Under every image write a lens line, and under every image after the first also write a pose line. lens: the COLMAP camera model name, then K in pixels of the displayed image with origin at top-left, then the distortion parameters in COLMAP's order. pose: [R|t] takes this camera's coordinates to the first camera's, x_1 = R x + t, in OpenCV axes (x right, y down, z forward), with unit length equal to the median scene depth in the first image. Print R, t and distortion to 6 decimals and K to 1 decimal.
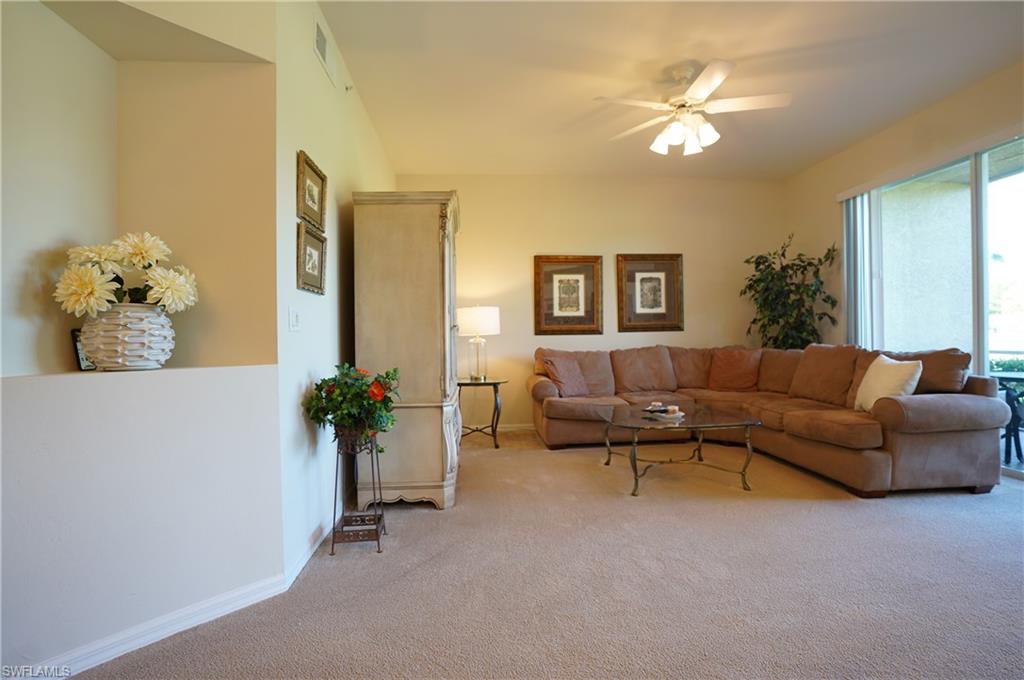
lens RADIAL K [[495.1, 0, 514.9], [0, 495.1, 338.7], [0, 0, 1]] dist [-0.070732, 0.034579]
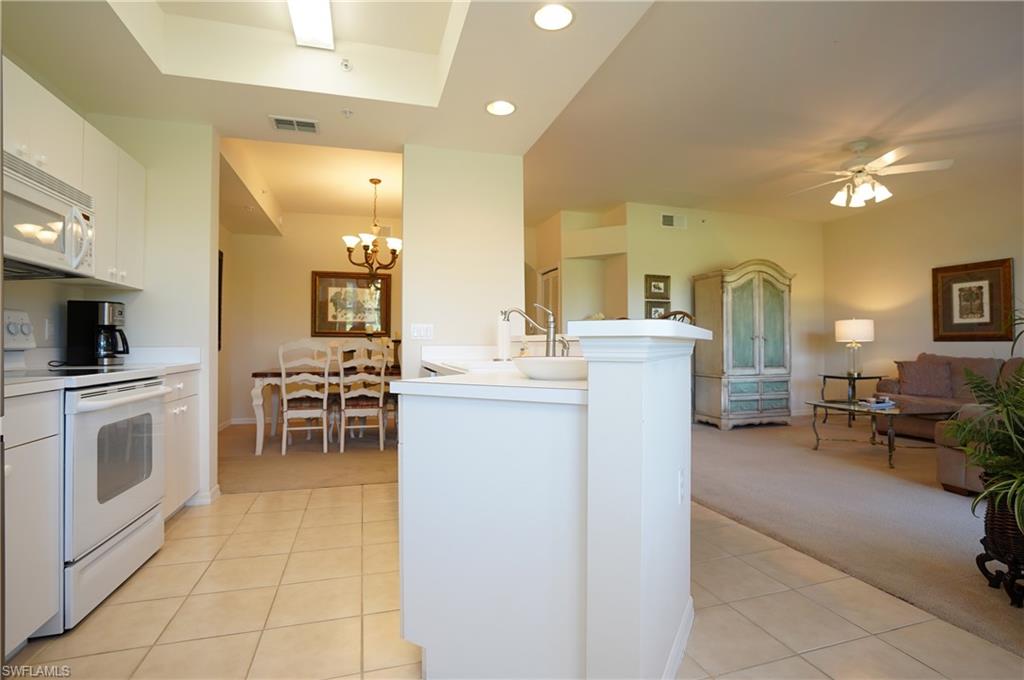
lens RADIAL K [[495.1, 0, 514.9], [0, 495.1, 338.7], [0, 0, 1]] dist [-0.070732, 0.034579]
pose [[0.204345, 0.002550, -0.978896, 0.881004], [-0.003873, 0.999991, 0.001796, -0.011441], [0.978891, 0.003424, 0.204353, -0.118575]]
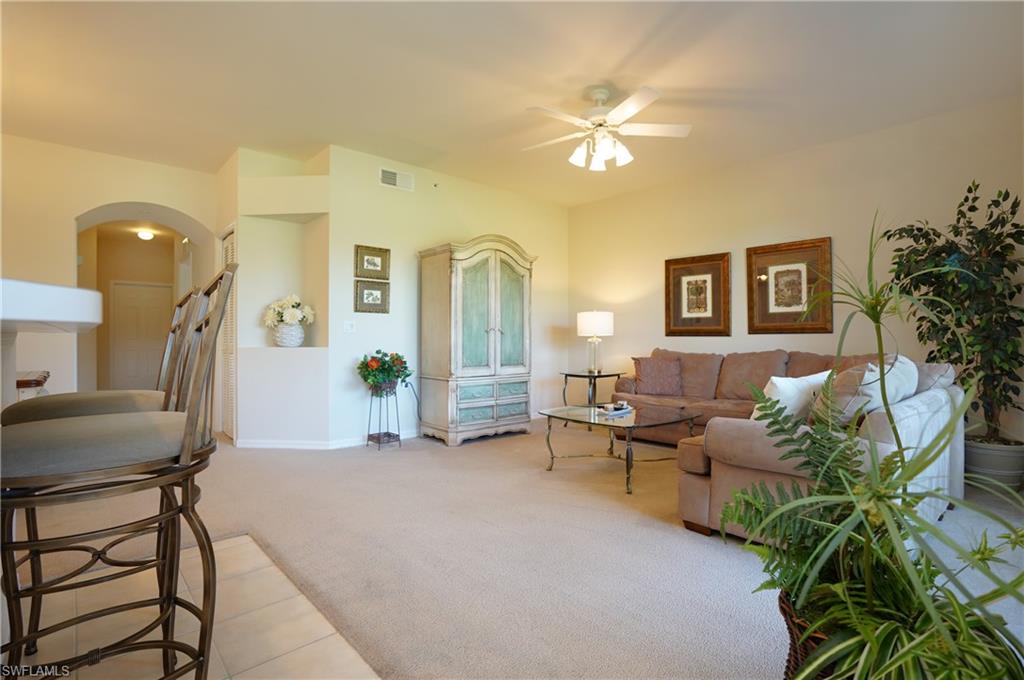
lens RADIAL K [[495.1, 0, 514.9], [0, 495.1, 338.7], [0, 0, 1]] dist [-0.070732, 0.034579]
pose [[0.603236, 0.017122, -0.797379, 0.674751], [-0.013589, 0.999845, 0.011189, -0.009206], [0.797447, 0.004086, 0.603375, 0.119022]]
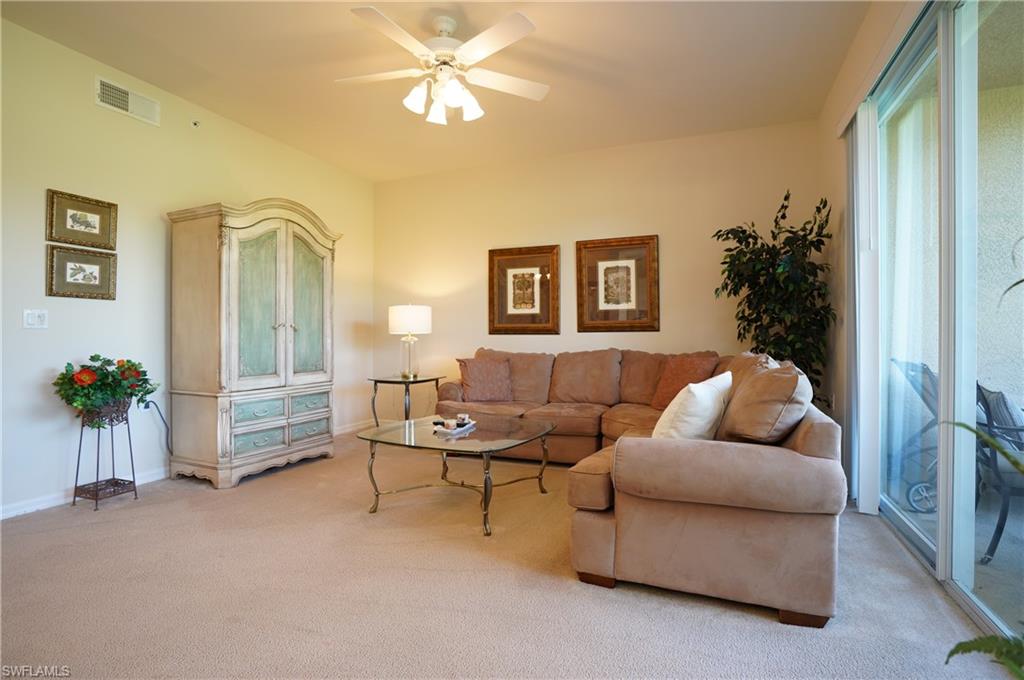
lens RADIAL K [[495.1, 0, 514.9], [0, 495.1, 338.7], [0, 0, 1]] dist [-0.070732, 0.034579]
pose [[0.882899, 0.016923, -0.469257, 0.524245], [-0.015222, 0.999857, 0.007419, -0.006804], [0.469315, 0.000592, 0.883030, 0.190981]]
